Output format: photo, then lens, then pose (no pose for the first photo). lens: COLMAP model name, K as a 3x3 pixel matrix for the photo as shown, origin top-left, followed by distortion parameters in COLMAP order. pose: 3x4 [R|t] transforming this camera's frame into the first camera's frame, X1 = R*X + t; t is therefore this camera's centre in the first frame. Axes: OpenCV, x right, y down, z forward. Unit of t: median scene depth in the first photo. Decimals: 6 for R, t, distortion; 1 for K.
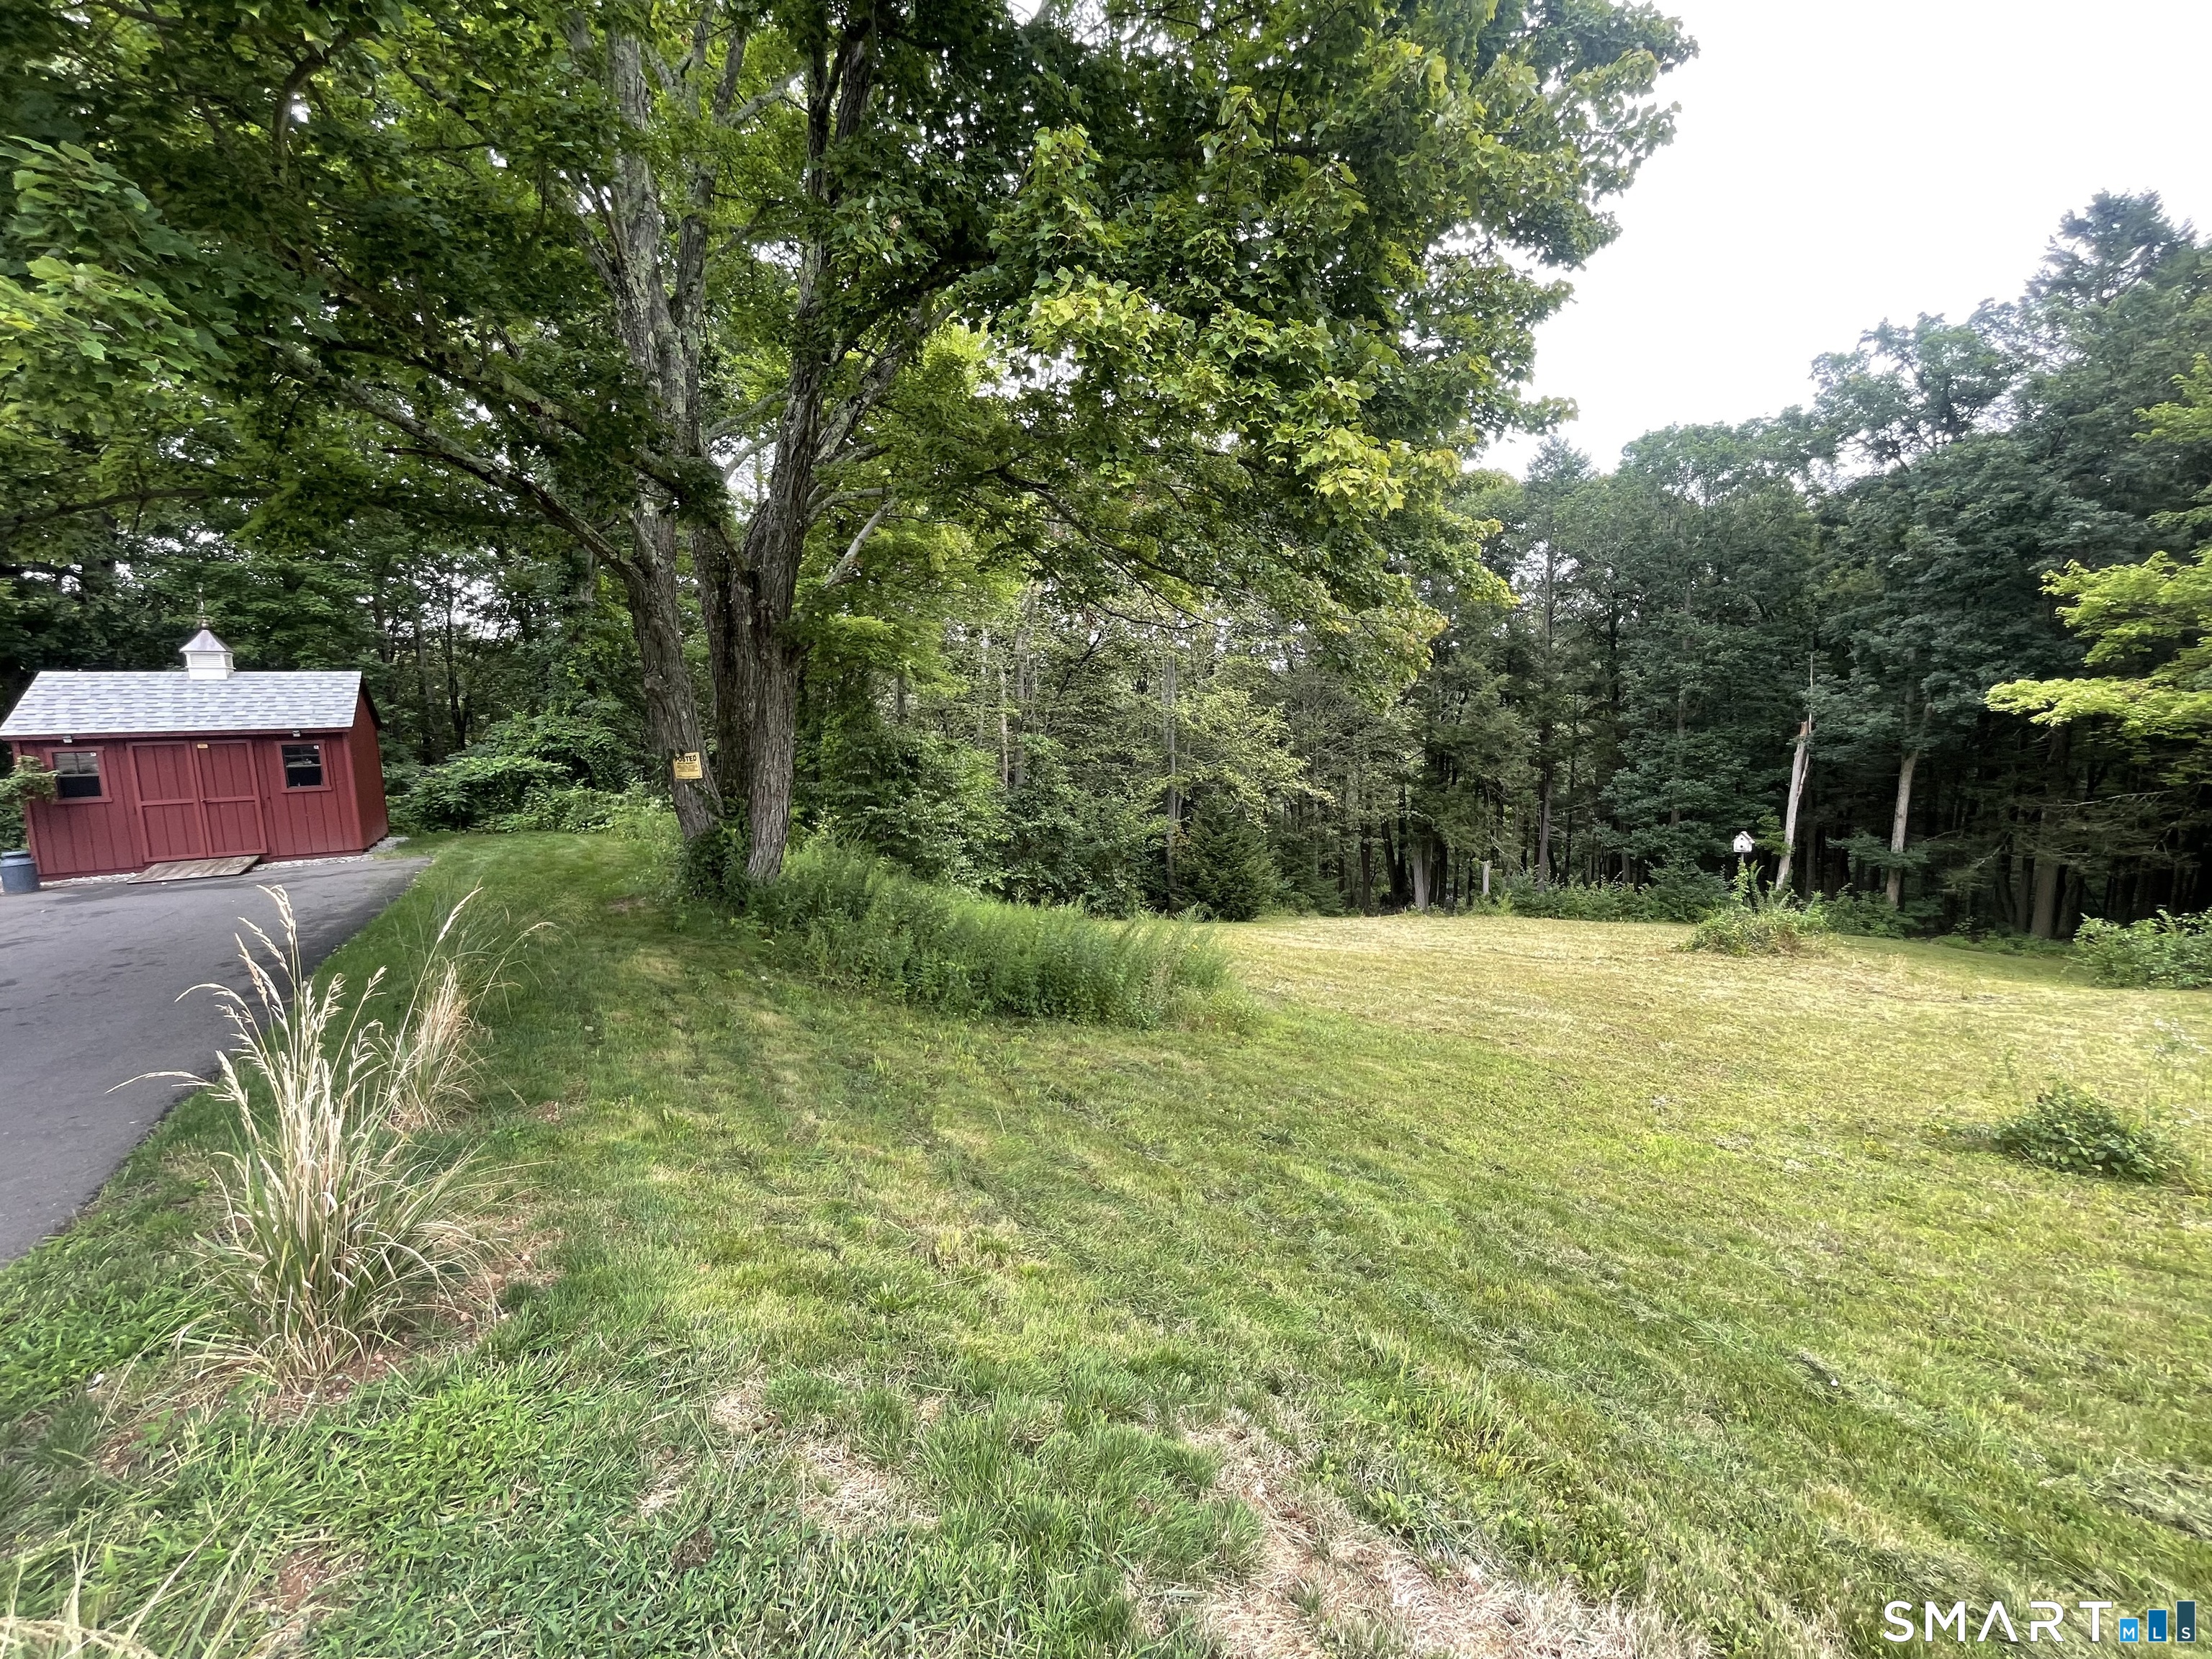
lens RADIAL K [[882.4, 0, 1106.0], [0, 882.4, 829.5], [0, 0, 1]] dist [-0.001261, 0.000000]
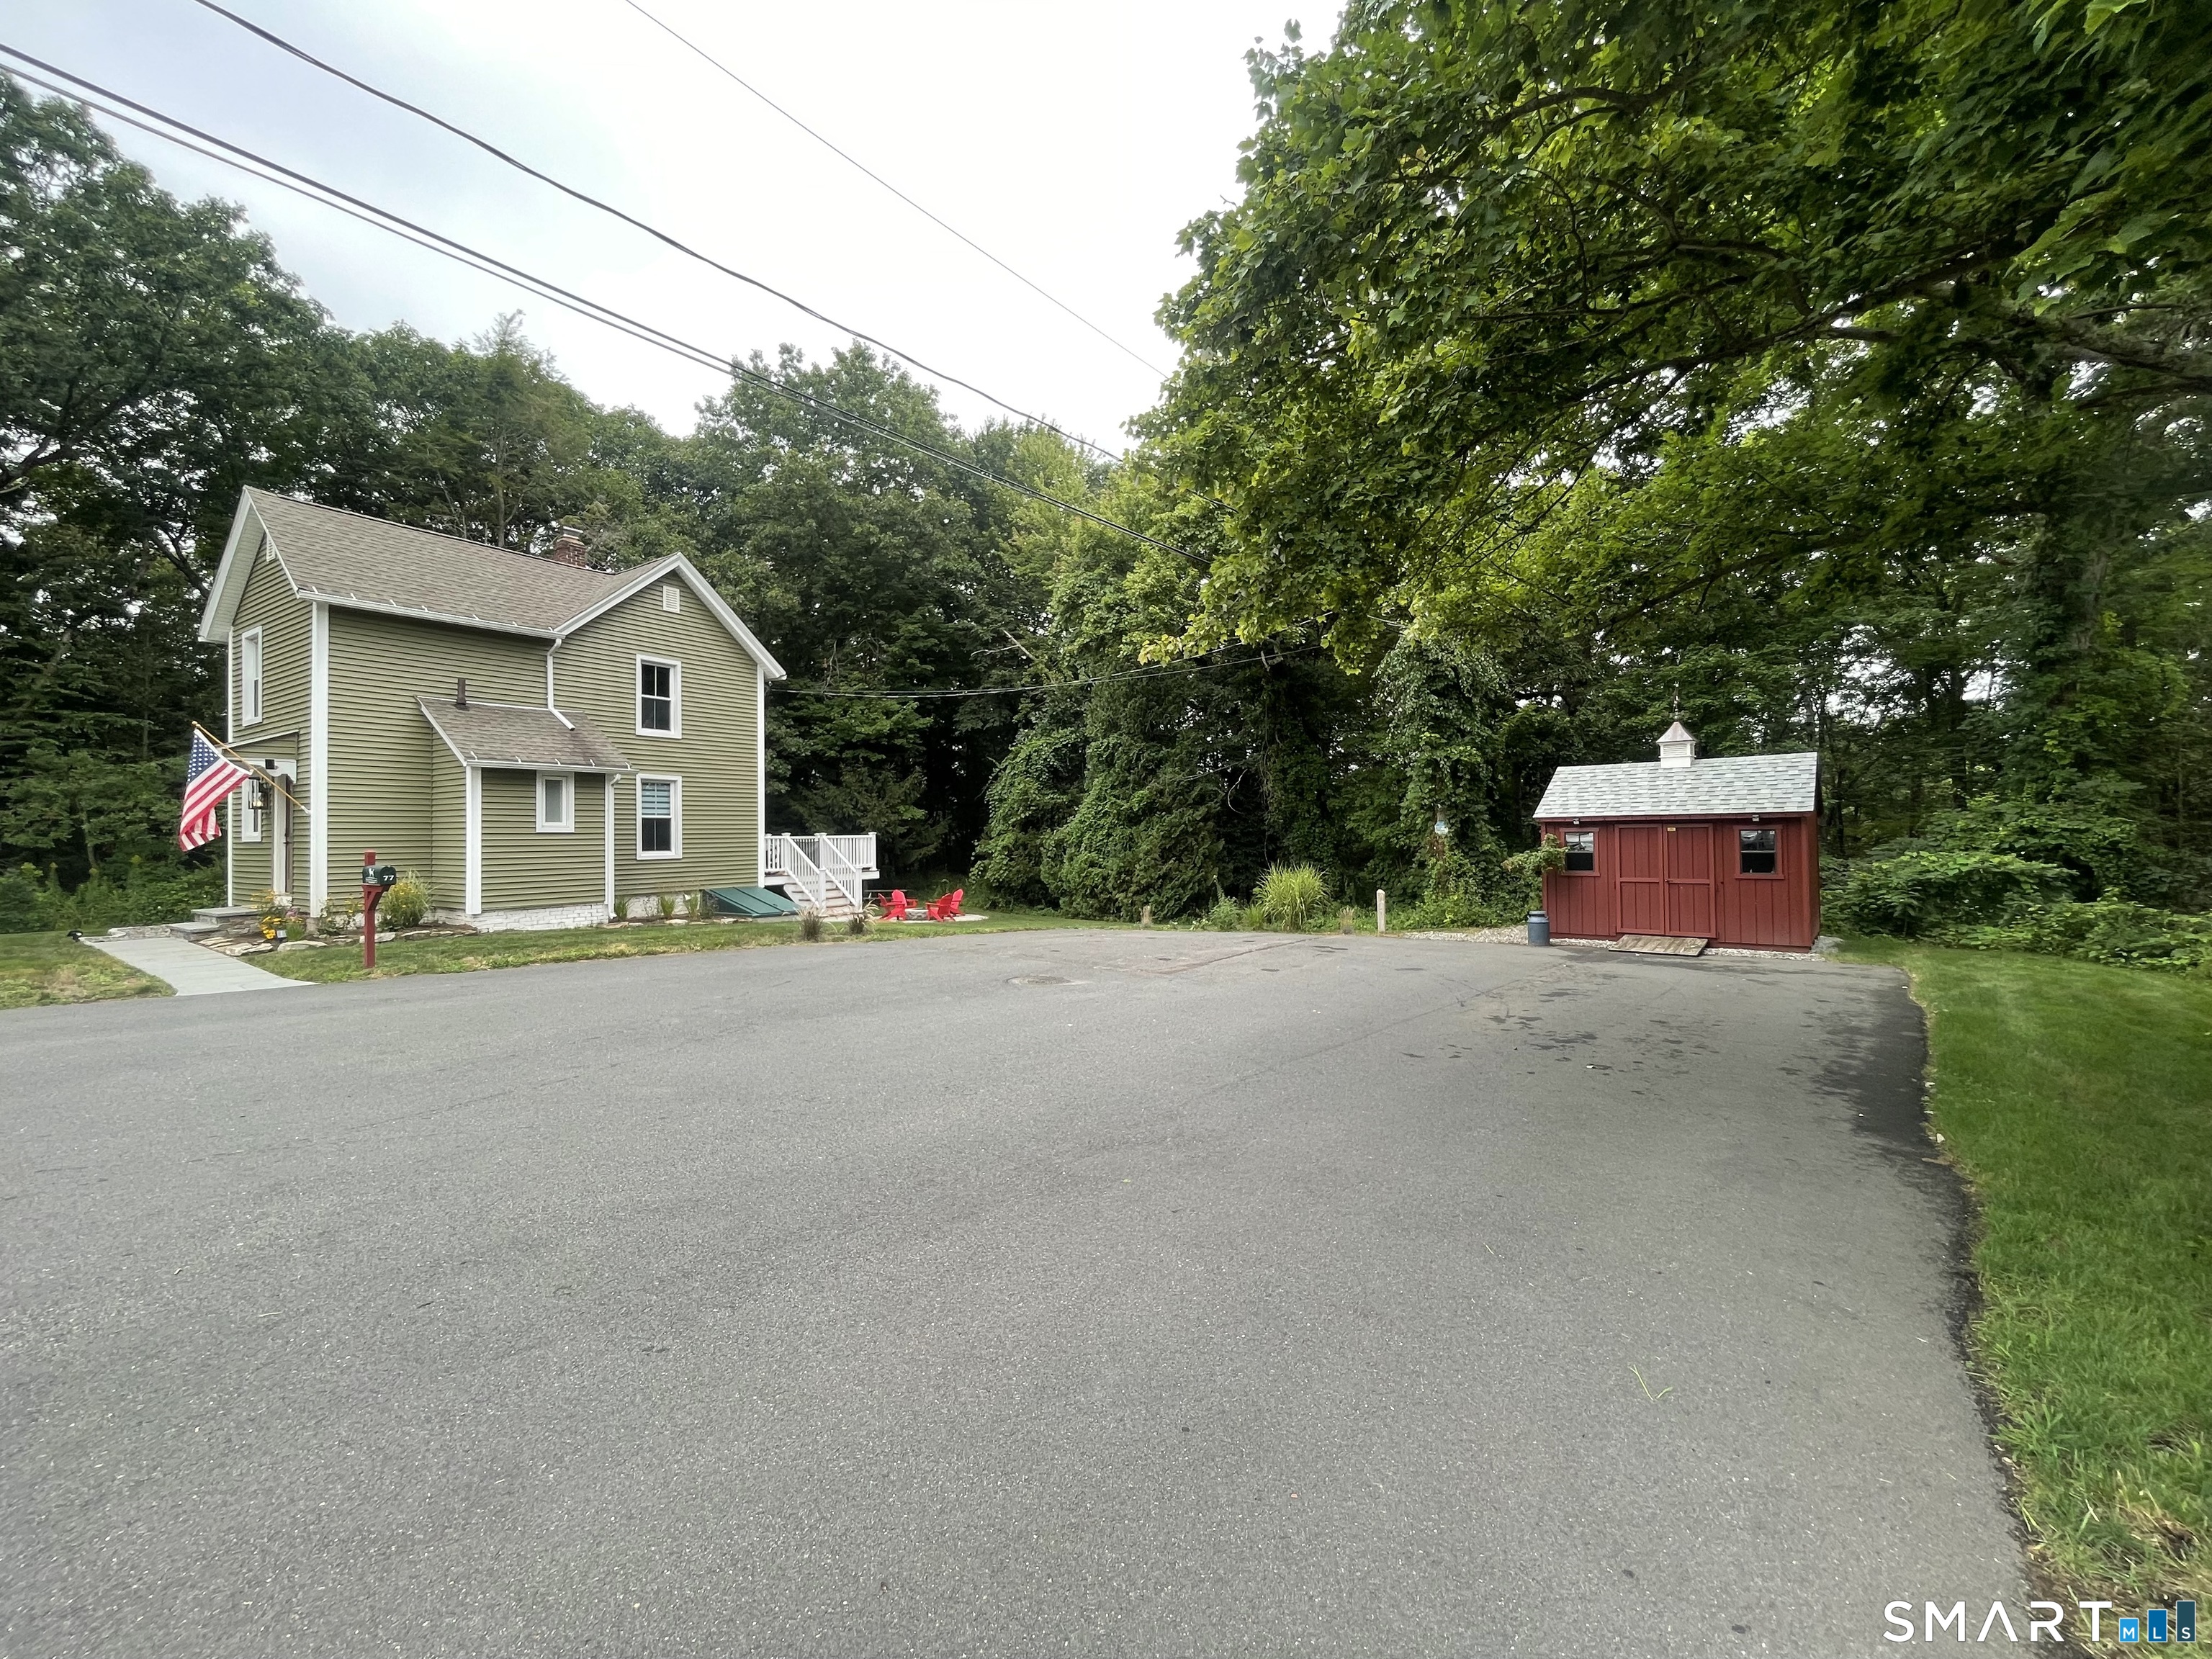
lens RADIAL K [[882.4, 0, 1106.0], [0, 882.4, 829.5], [0, 0, 1]] dist [-0.001261, 0.000000]
pose [[0.291889, 0.014047, -0.956349, -0.200000], [-0.121176, 0.992378, -0.022408, 0.010846], [0.948745, 0.122427, 0.291367, 0.046495]]
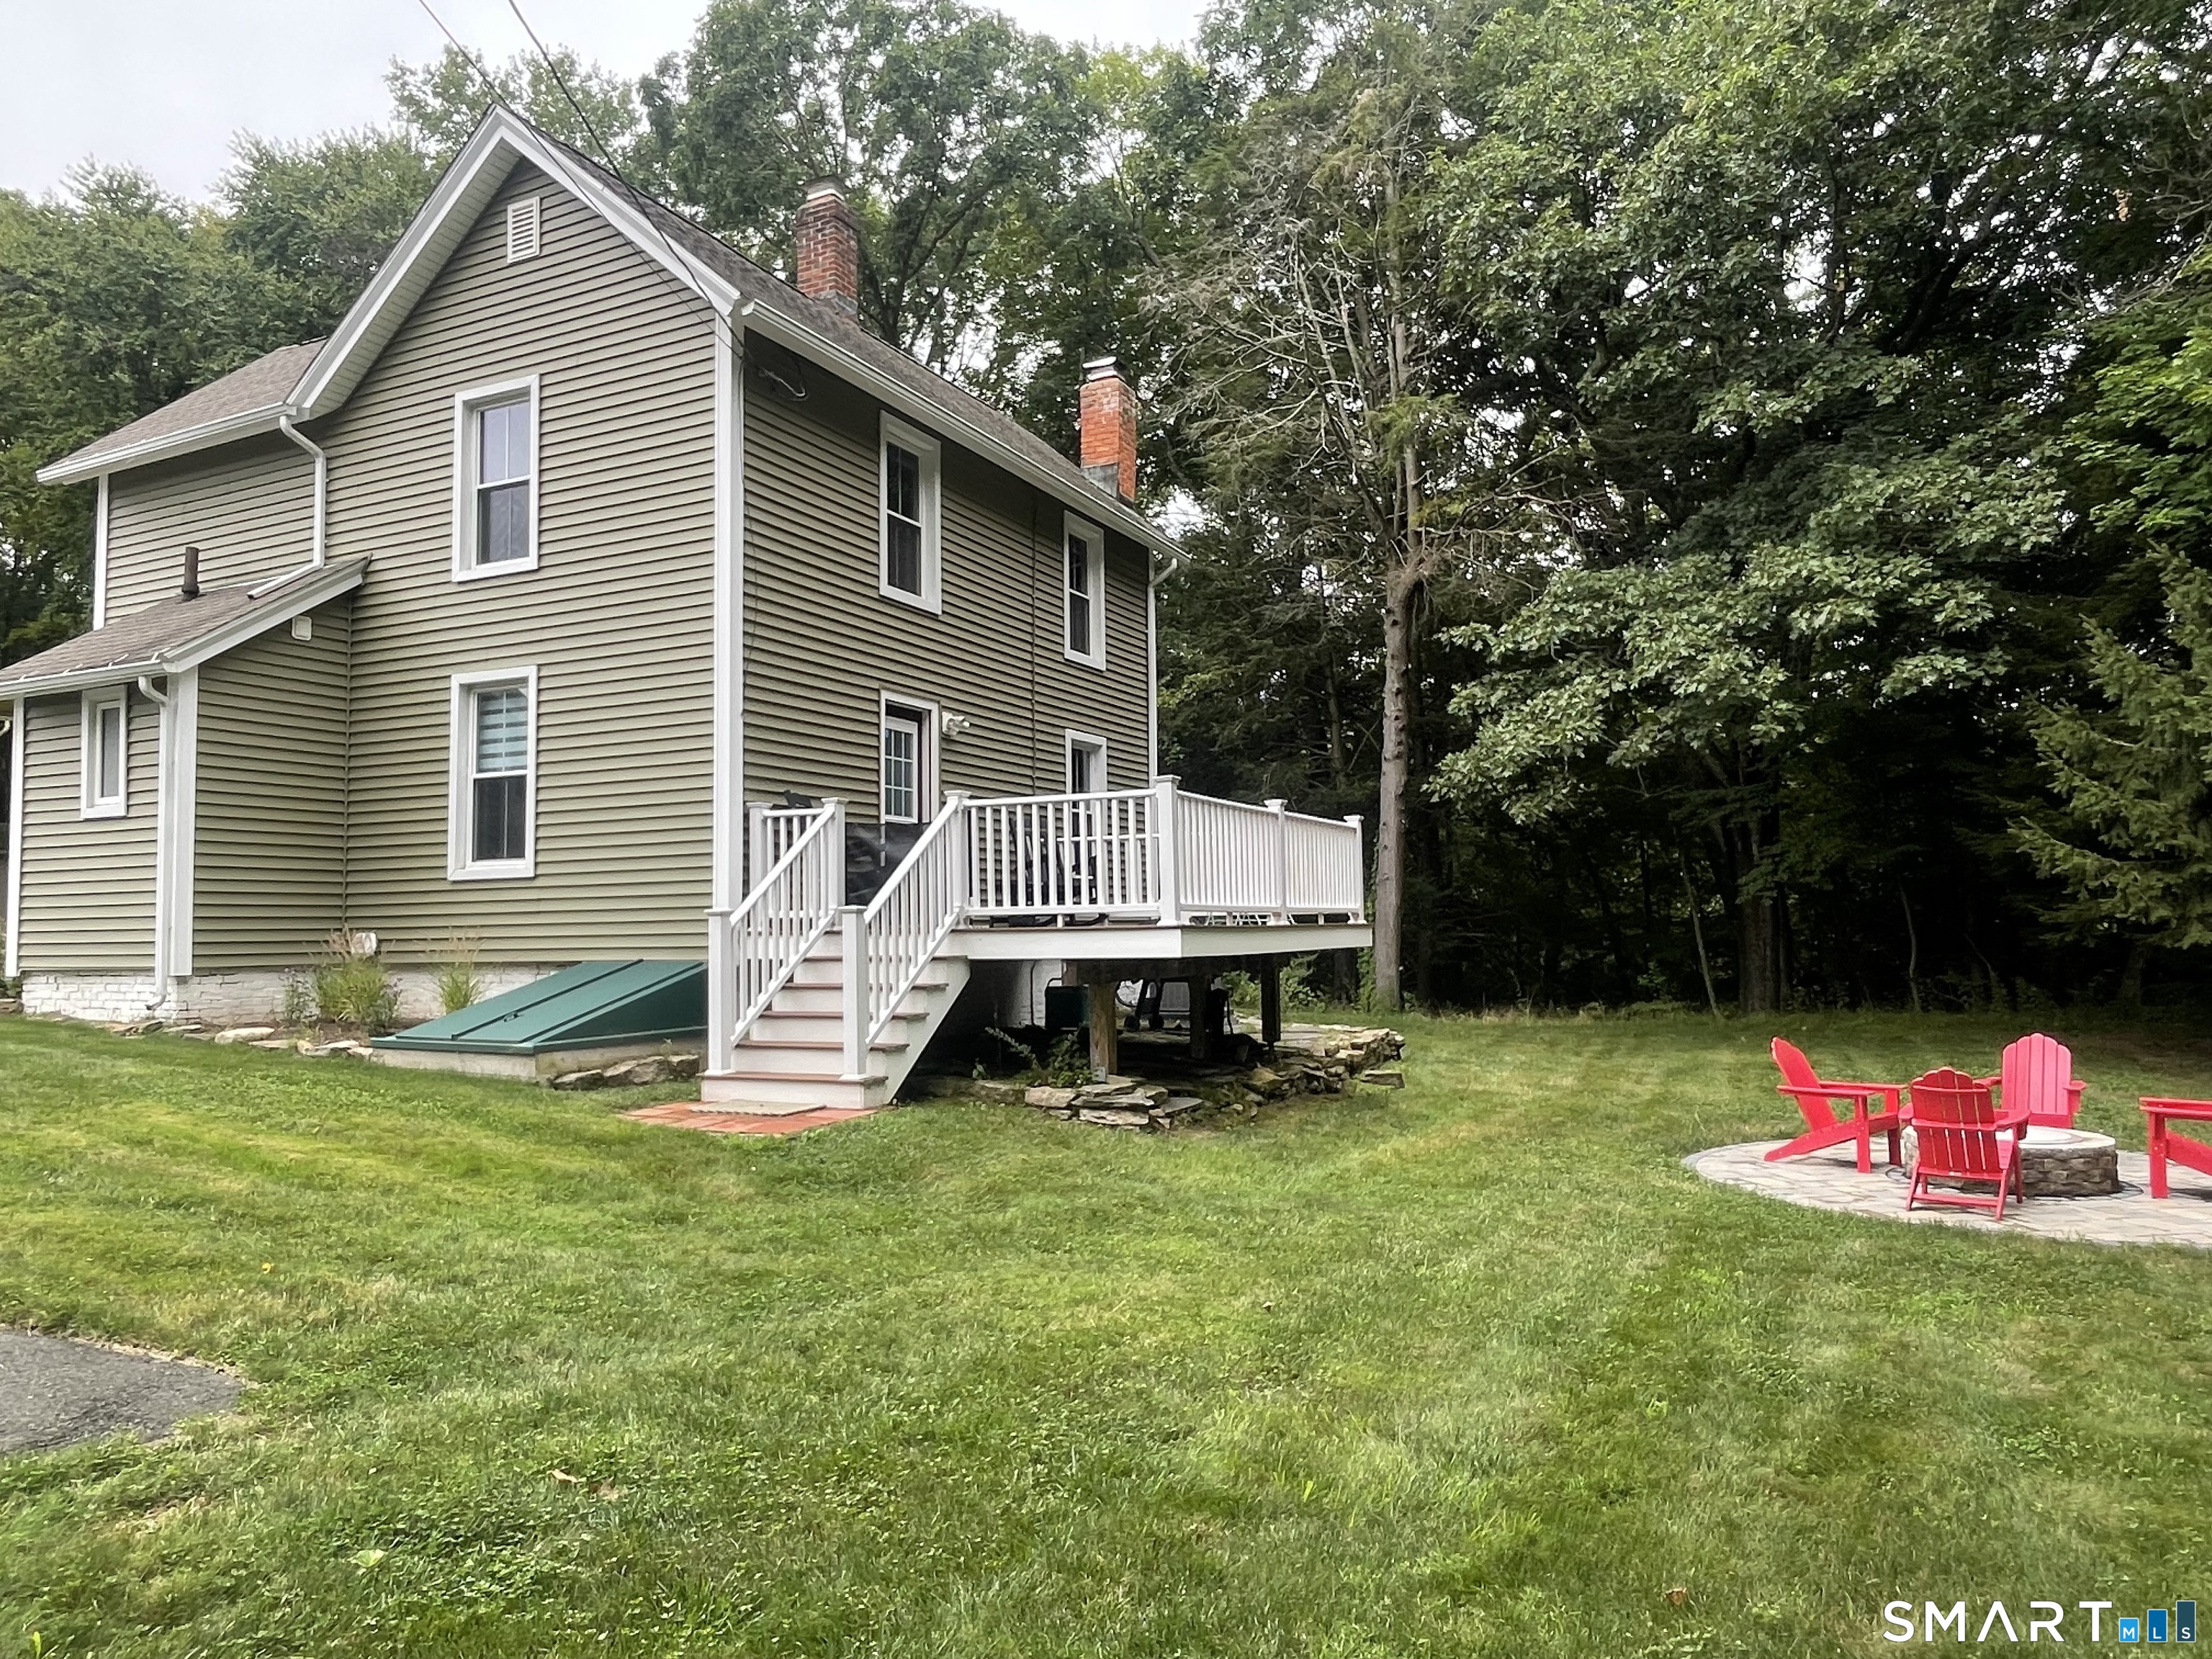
lens RADIAL K [[1480.6, 0, 1099.5], [0, 1480.6, 841.7], [0, 0, 1]] dist [0.028470, -0.057132]
pose [[-0.919947, 0.017033, -0.391673, -1.221902], [-0.014473, 0.996899, 0.077345, 0.011303], [0.391776, 0.076822, -0.916848, 0.559496]]
